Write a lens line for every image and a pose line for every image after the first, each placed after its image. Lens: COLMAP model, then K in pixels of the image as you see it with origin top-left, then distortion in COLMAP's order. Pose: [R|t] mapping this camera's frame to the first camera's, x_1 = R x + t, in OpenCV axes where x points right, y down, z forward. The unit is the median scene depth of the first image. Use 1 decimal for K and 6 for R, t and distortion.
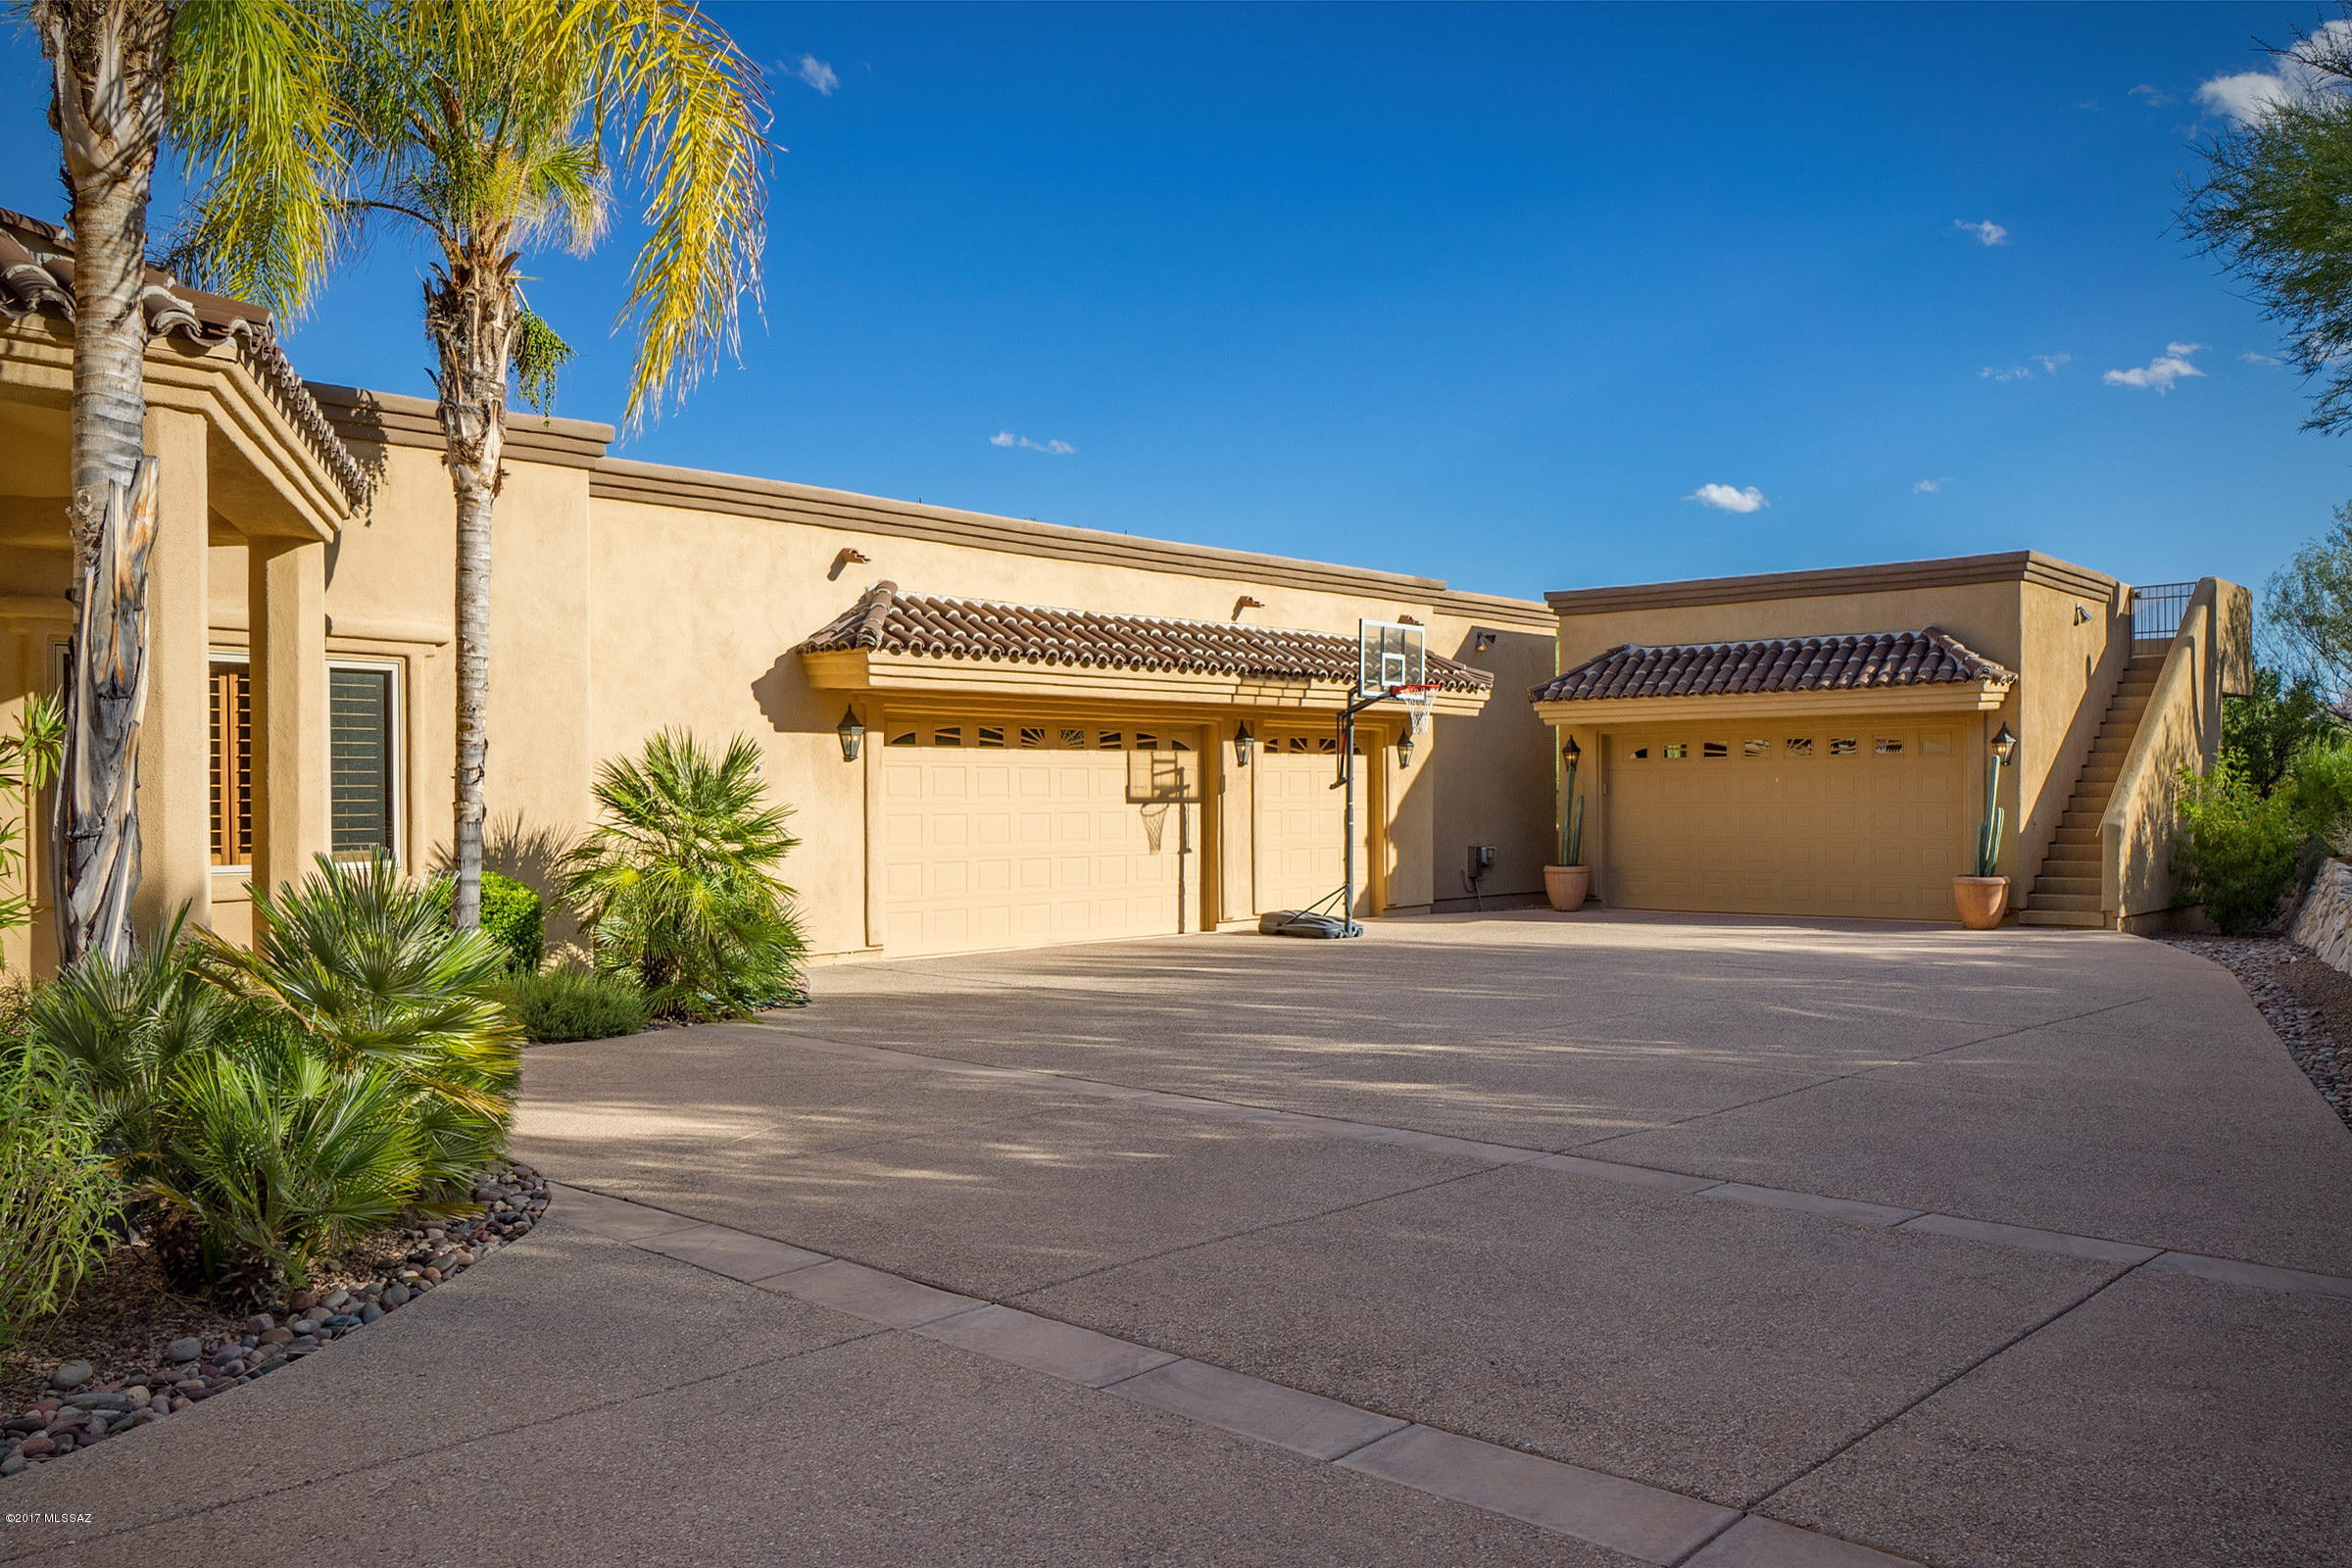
lens RADIAL K [[1885.1, 0, 1176.0], [0, 1885.1, 784.0], [0, 0, 1]] dist [0.016052, 0.007510]
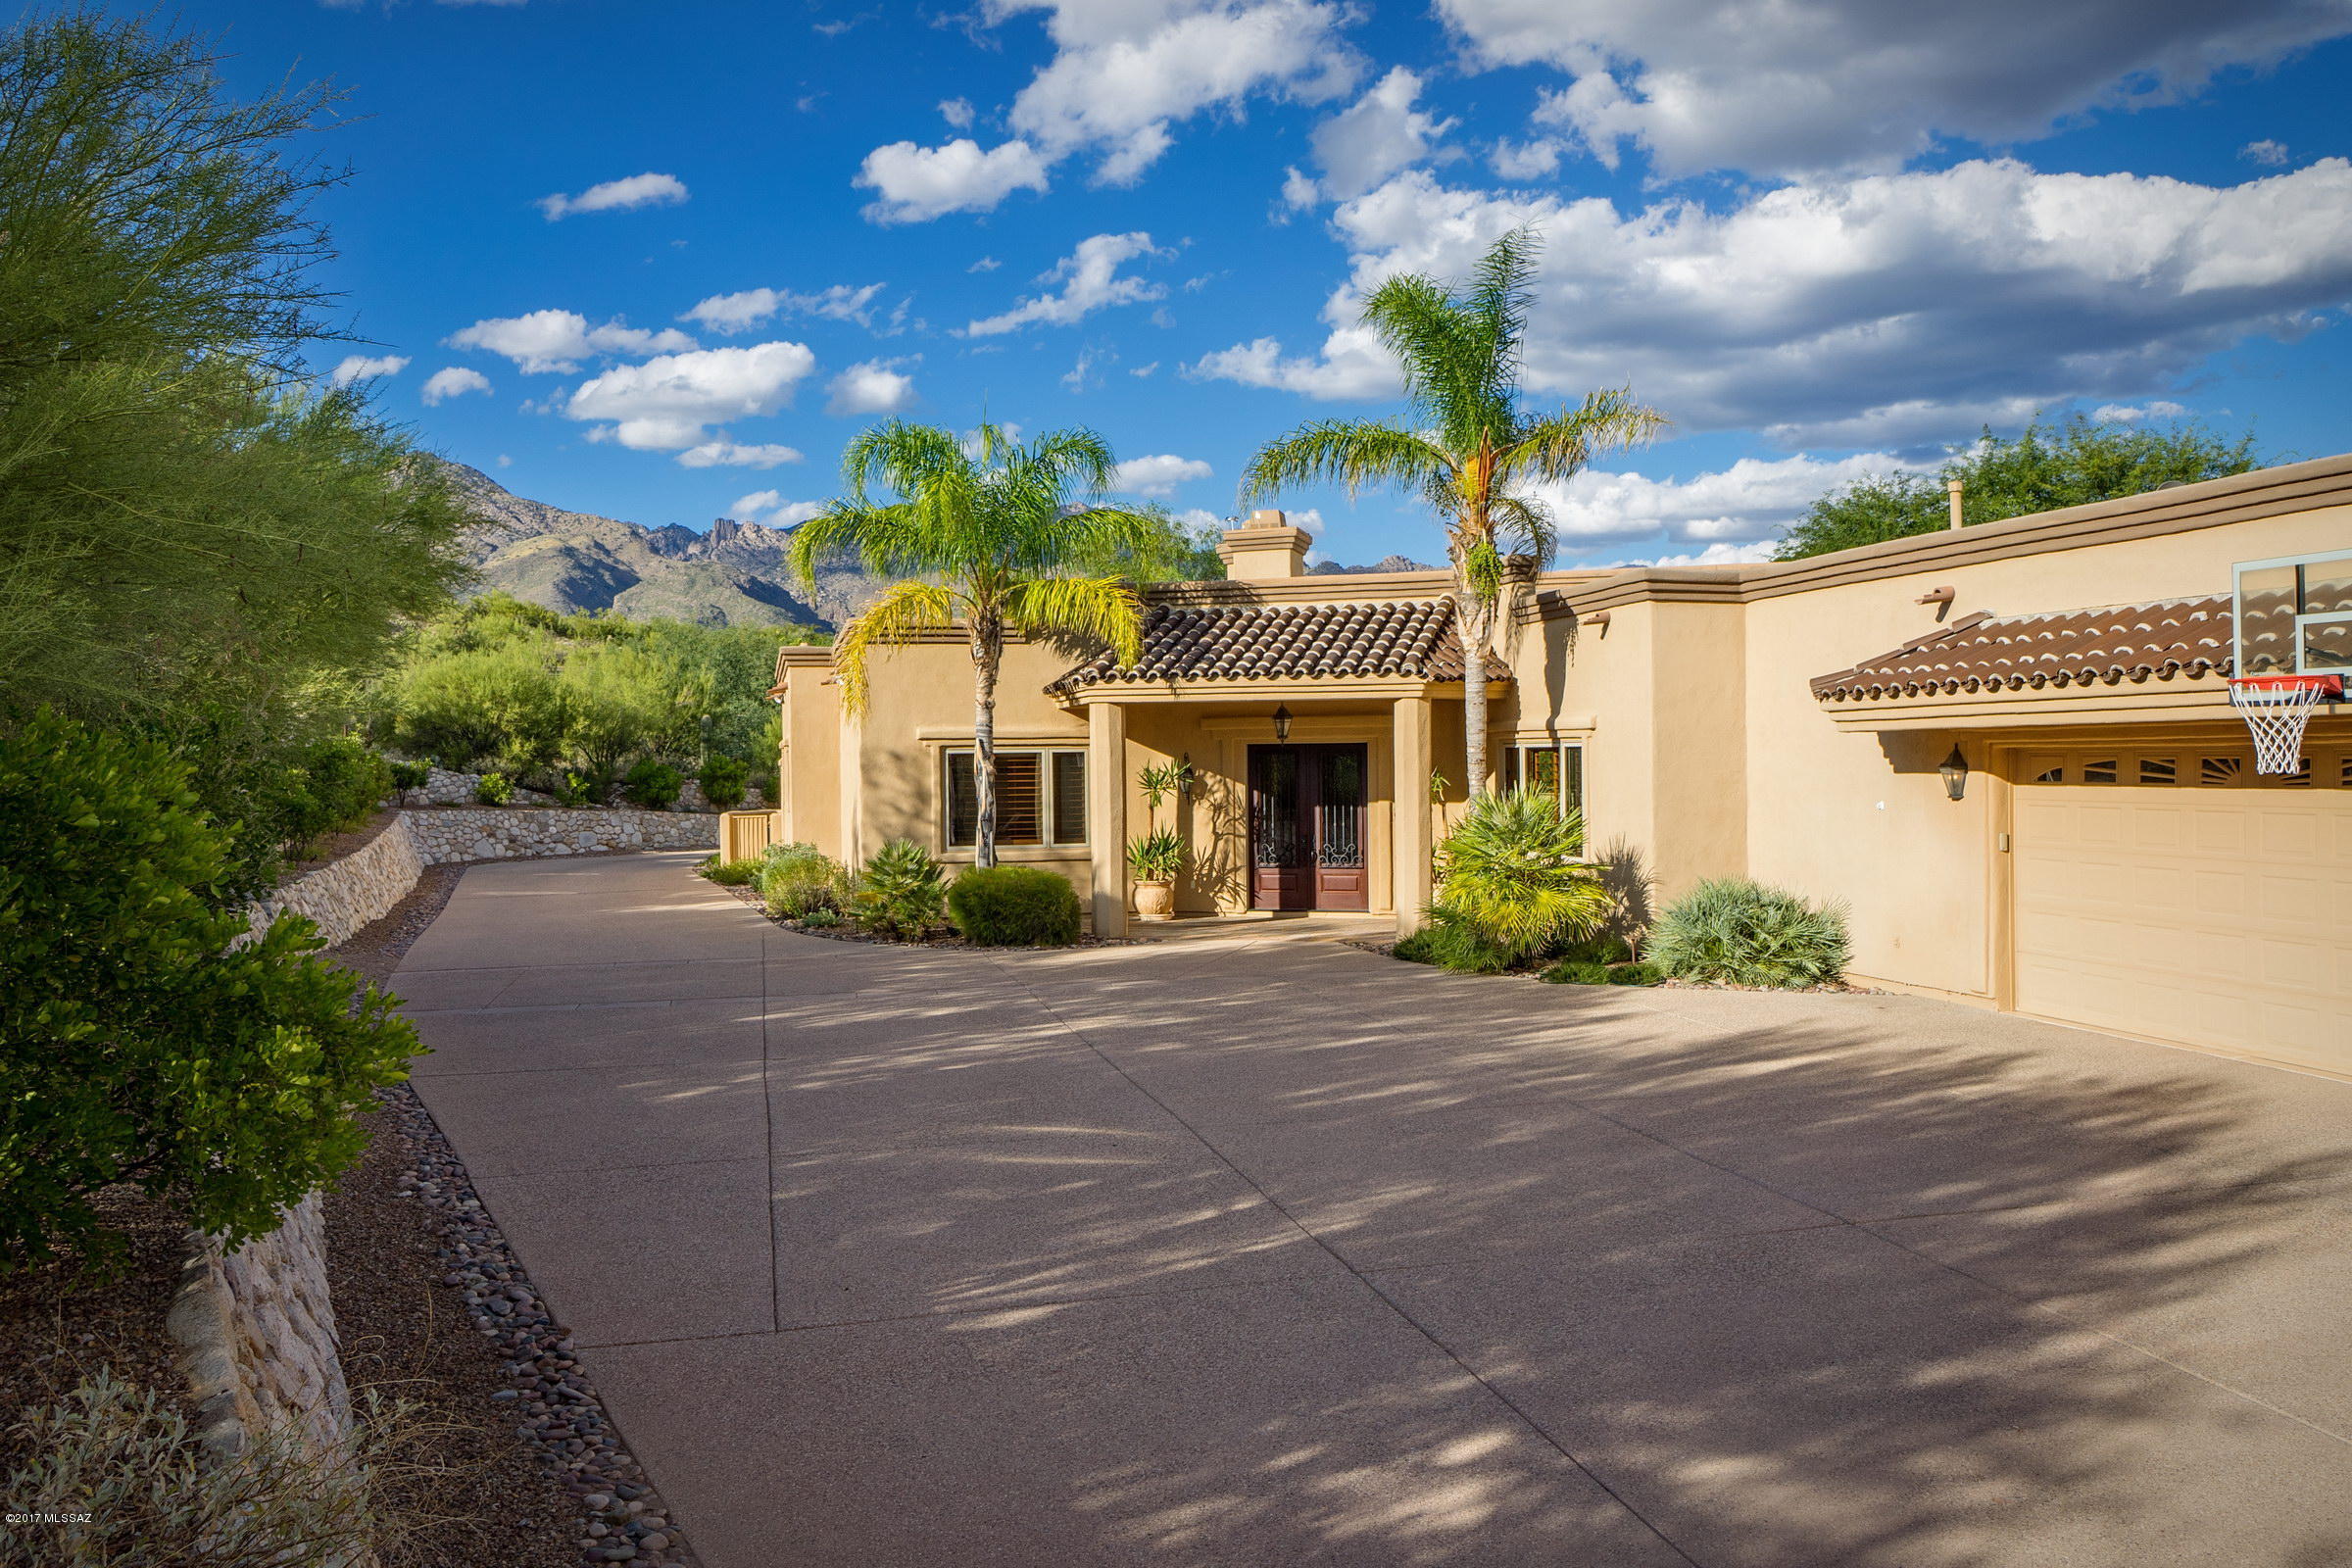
lens RADIAL K [[1885.1, 0, 1176.0], [0, 1885.1, 784.0], [0, 0, 1]] dist [0.016052, 0.007510]
pose [[-0.587412, 0.011572, -0.809205, 0.813106], [0.006231, 0.999933, 0.009777, -0.030987], [0.809264, 0.000701, -0.587444, 1.170285]]
